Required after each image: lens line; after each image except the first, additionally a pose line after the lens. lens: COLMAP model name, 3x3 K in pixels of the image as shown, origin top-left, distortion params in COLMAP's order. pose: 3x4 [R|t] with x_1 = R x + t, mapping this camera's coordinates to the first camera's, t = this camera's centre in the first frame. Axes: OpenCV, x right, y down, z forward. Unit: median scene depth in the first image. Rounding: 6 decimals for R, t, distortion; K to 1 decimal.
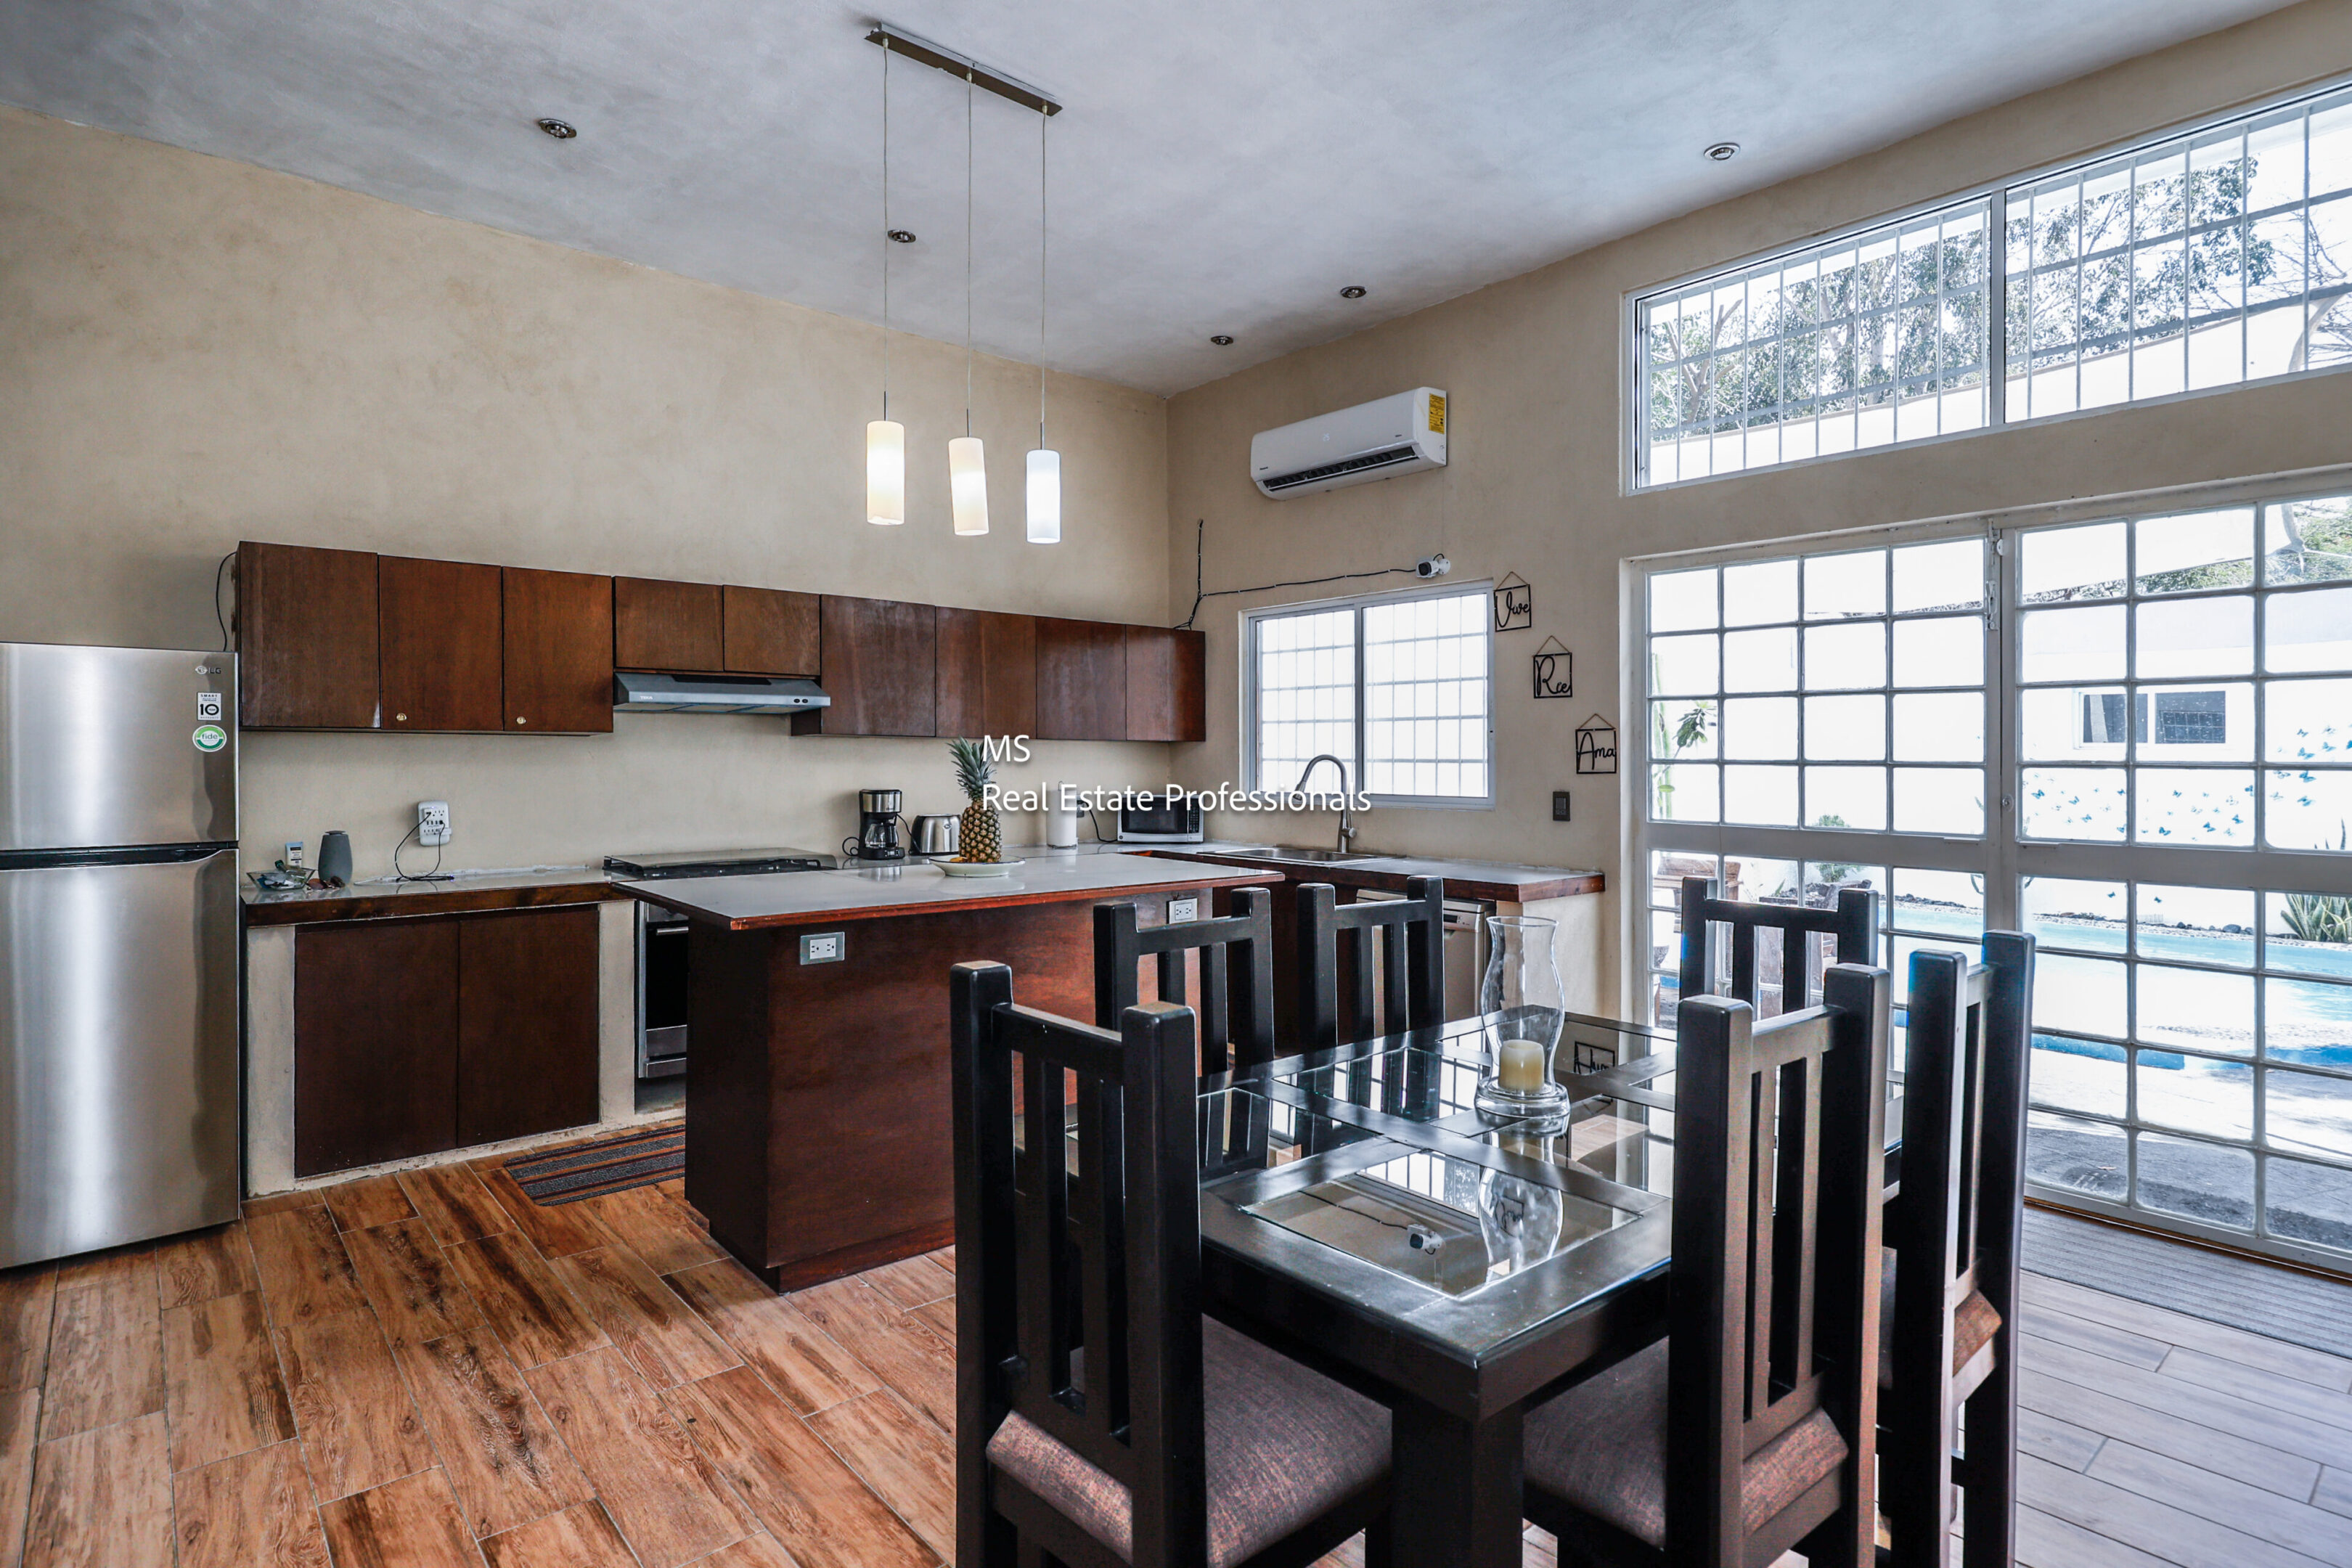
lens RADIAL K [[1211.0, 0, 1162.7], [0, 1211.0, 772.3], [0, 0, 1]] dist [-0.005203, 0.000226]
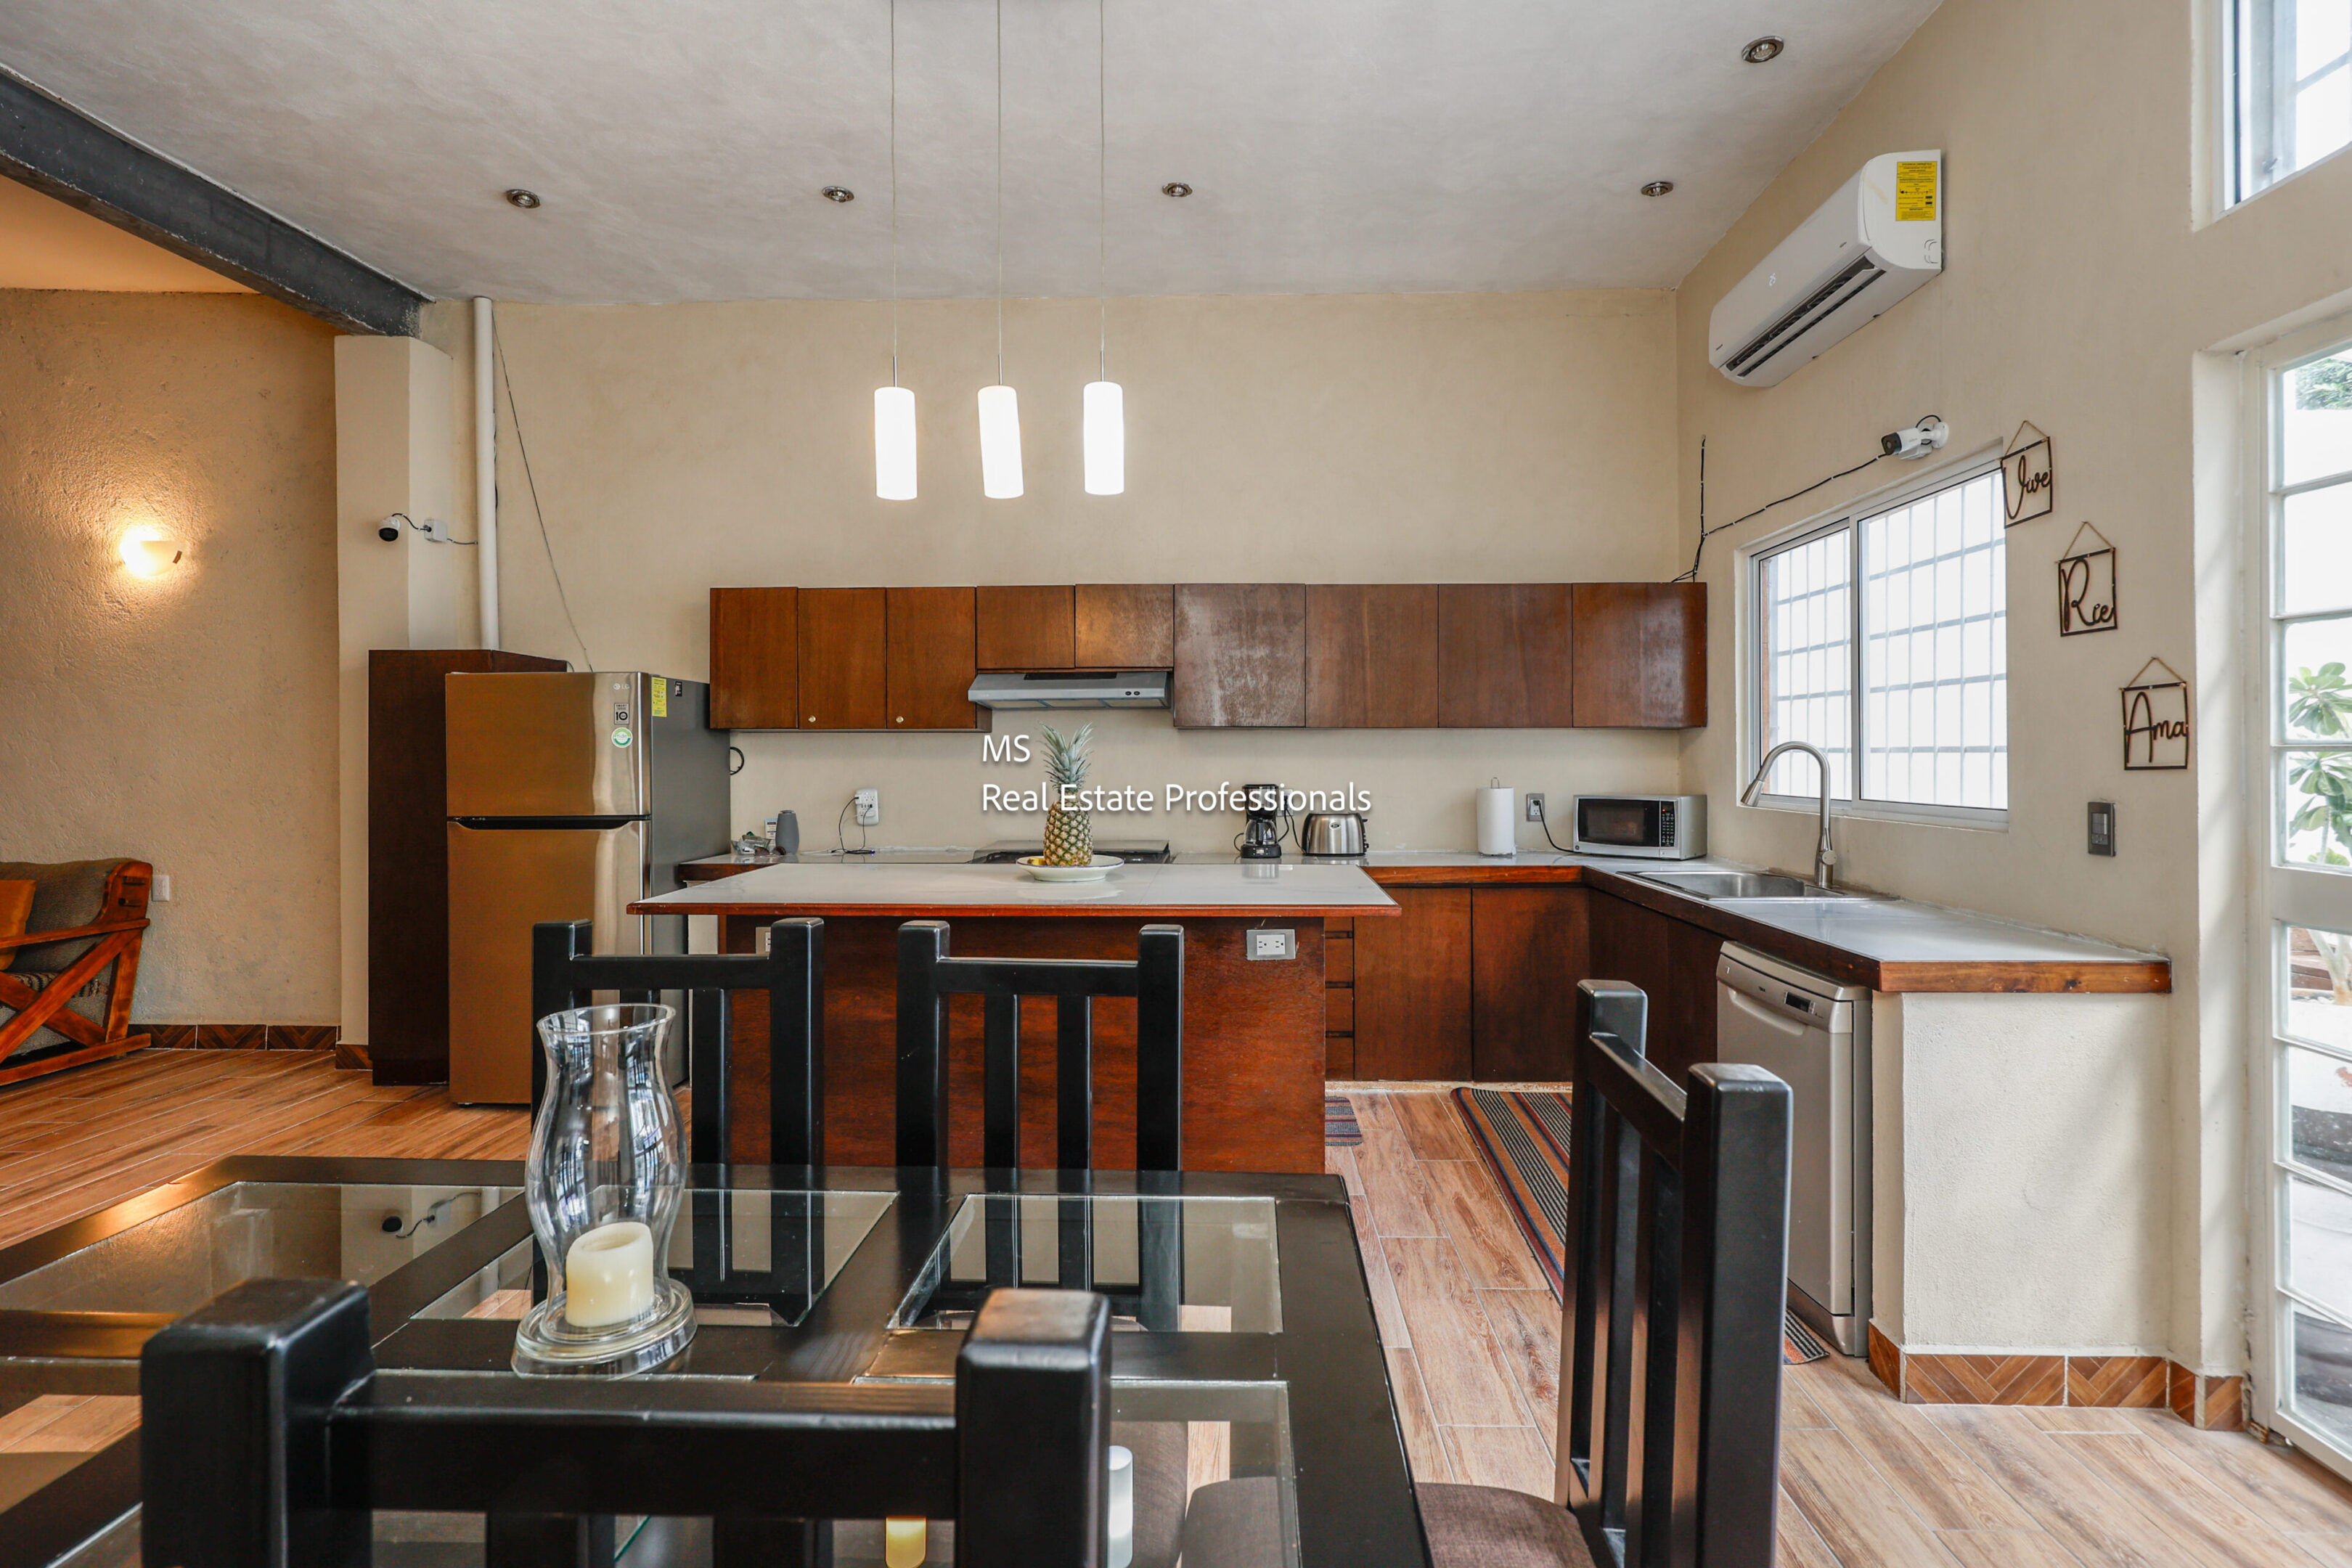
lens RADIAL K [[1151.2, 0, 1178.4], [0, 1151.2, 770.5], [0, 0, 1]] dist [-0.002371, -0.003019]
pose [[0.745945, 0.004612, -0.665992, 0.354175], [-0.003699, 0.999989, 0.002782, 0.001531], [0.665998, 0.000388, 0.745954, 0.321762]]
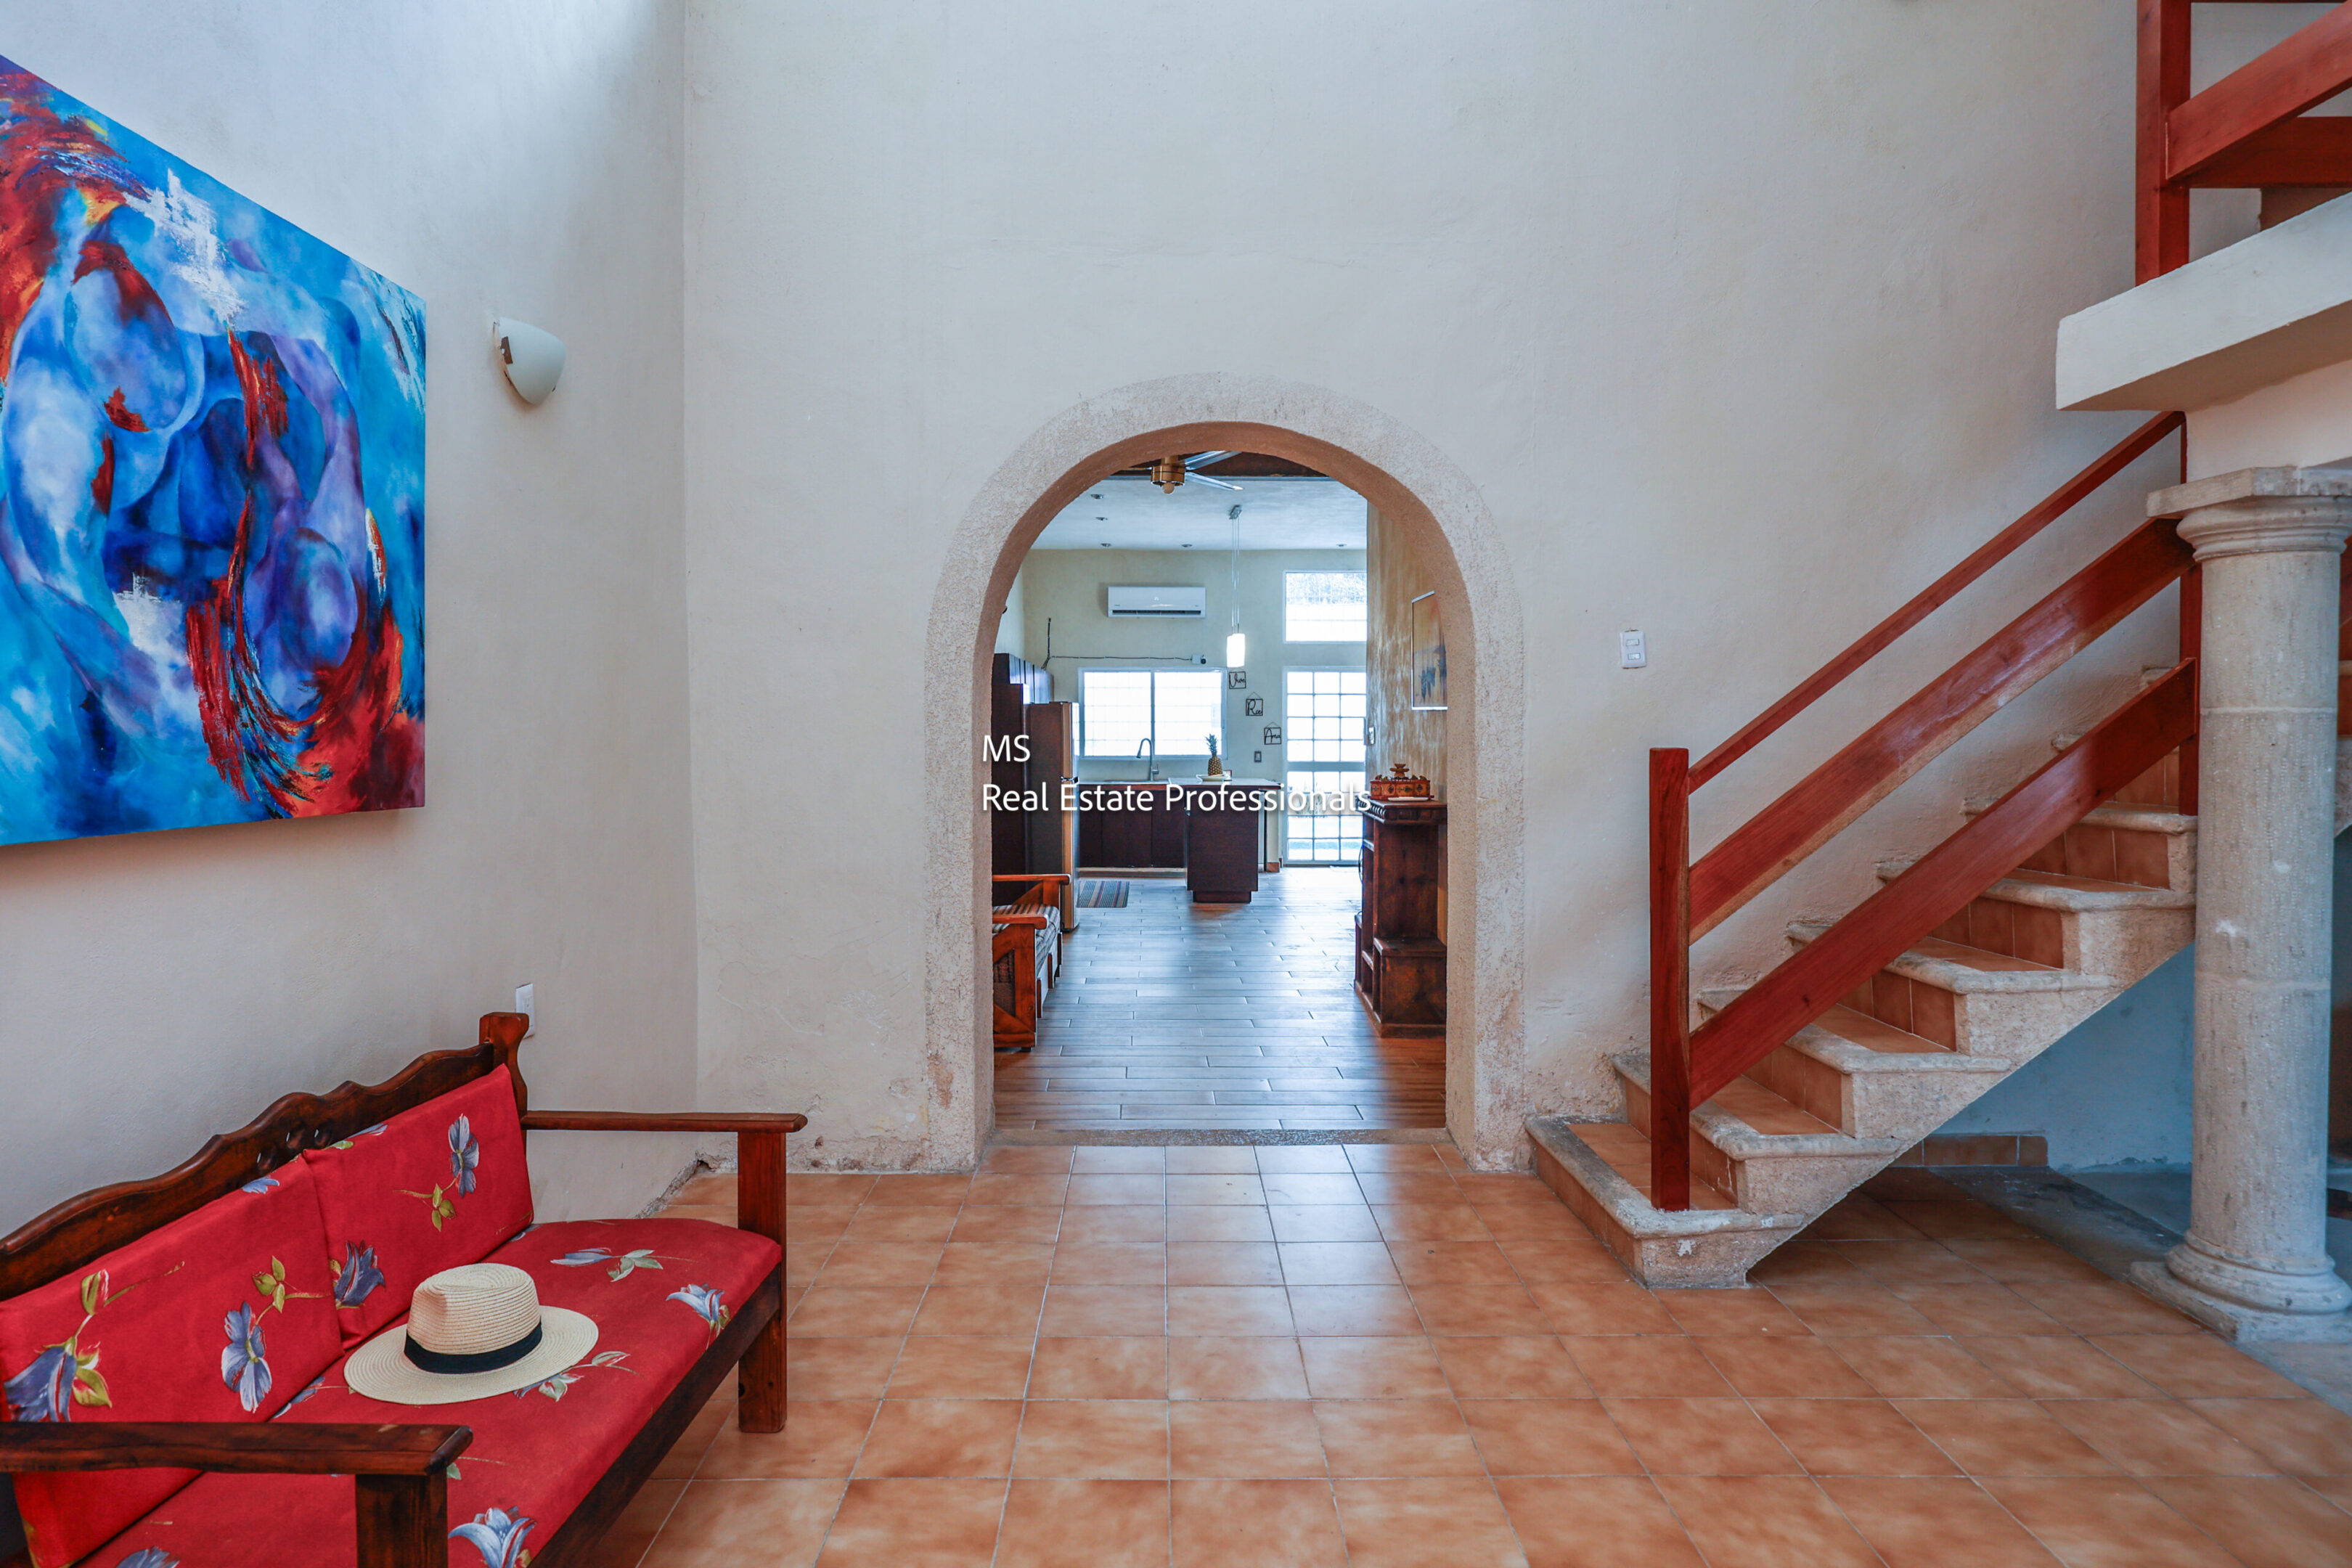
lens RADIAL K [[1416.8, 0, 1151.5], [0, 1416.8, 763.2], [0, 0, 1]] dist [0.010359, -0.000669]
pose [[0.649149, -0.022573, 0.760327, -2.120865], [0.014505, 0.999745, 0.017297, -0.014139], [-0.760523, -0.000200, 0.649311, -0.812504]]
